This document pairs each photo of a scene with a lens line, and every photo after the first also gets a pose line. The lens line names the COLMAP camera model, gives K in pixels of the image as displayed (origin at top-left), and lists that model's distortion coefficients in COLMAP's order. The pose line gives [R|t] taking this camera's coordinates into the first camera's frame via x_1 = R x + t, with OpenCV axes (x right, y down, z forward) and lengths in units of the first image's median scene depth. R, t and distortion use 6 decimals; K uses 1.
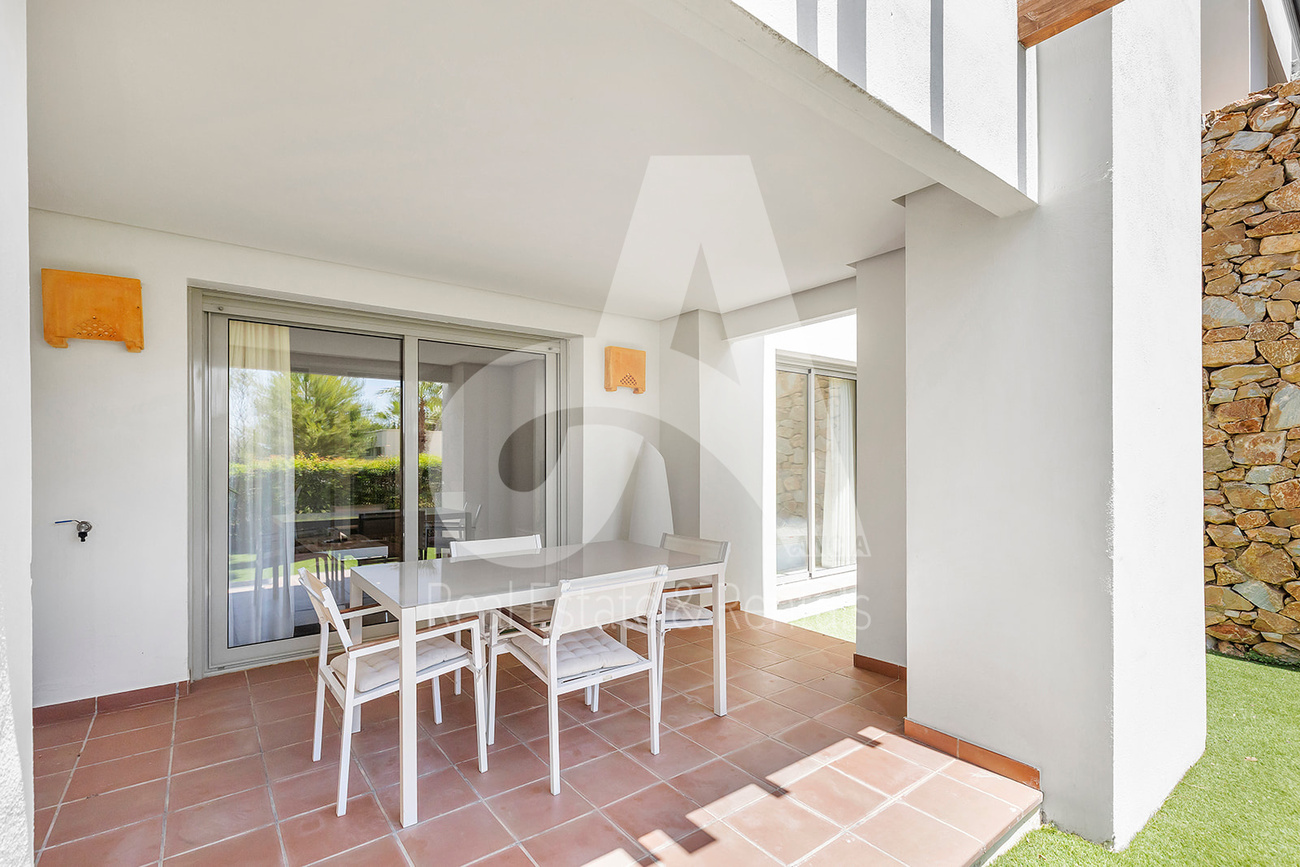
lens RADIAL K [[593.6, 0, 645.2], [0, 593.6, 459.9], [0, 0, 1]] dist [0.000030, -0.000024]
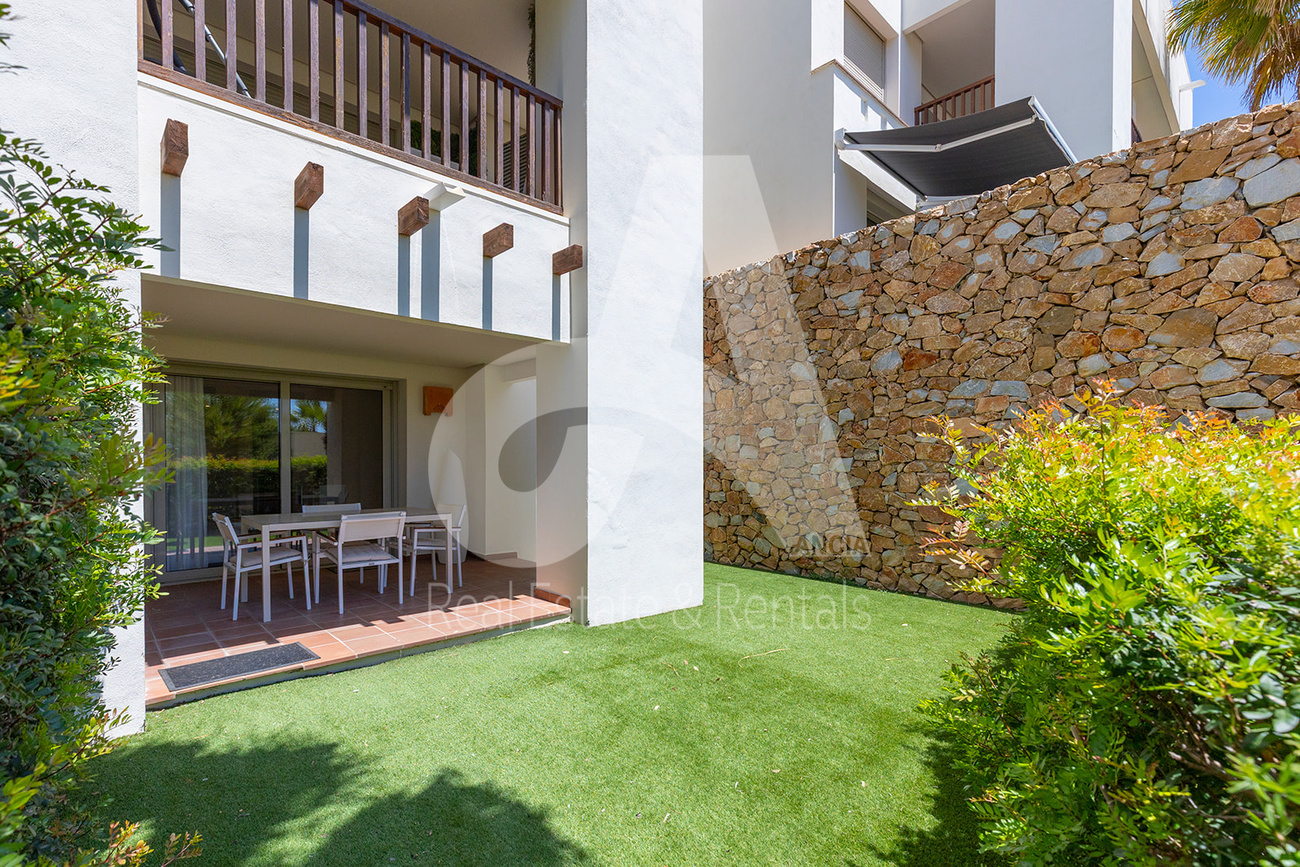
lens RADIAL K [[602.7, 0, 645.8], [0, 602.7, 469.3], [0, 0, 1]] dist [0.002024, -0.000042]
pose [[0.994605, -0.001312, 0.103724, 0.383377], [-0.000148, 0.999901, 0.014068, 0.001332], [-0.103732, -0.014007, 0.994507, -0.682529]]
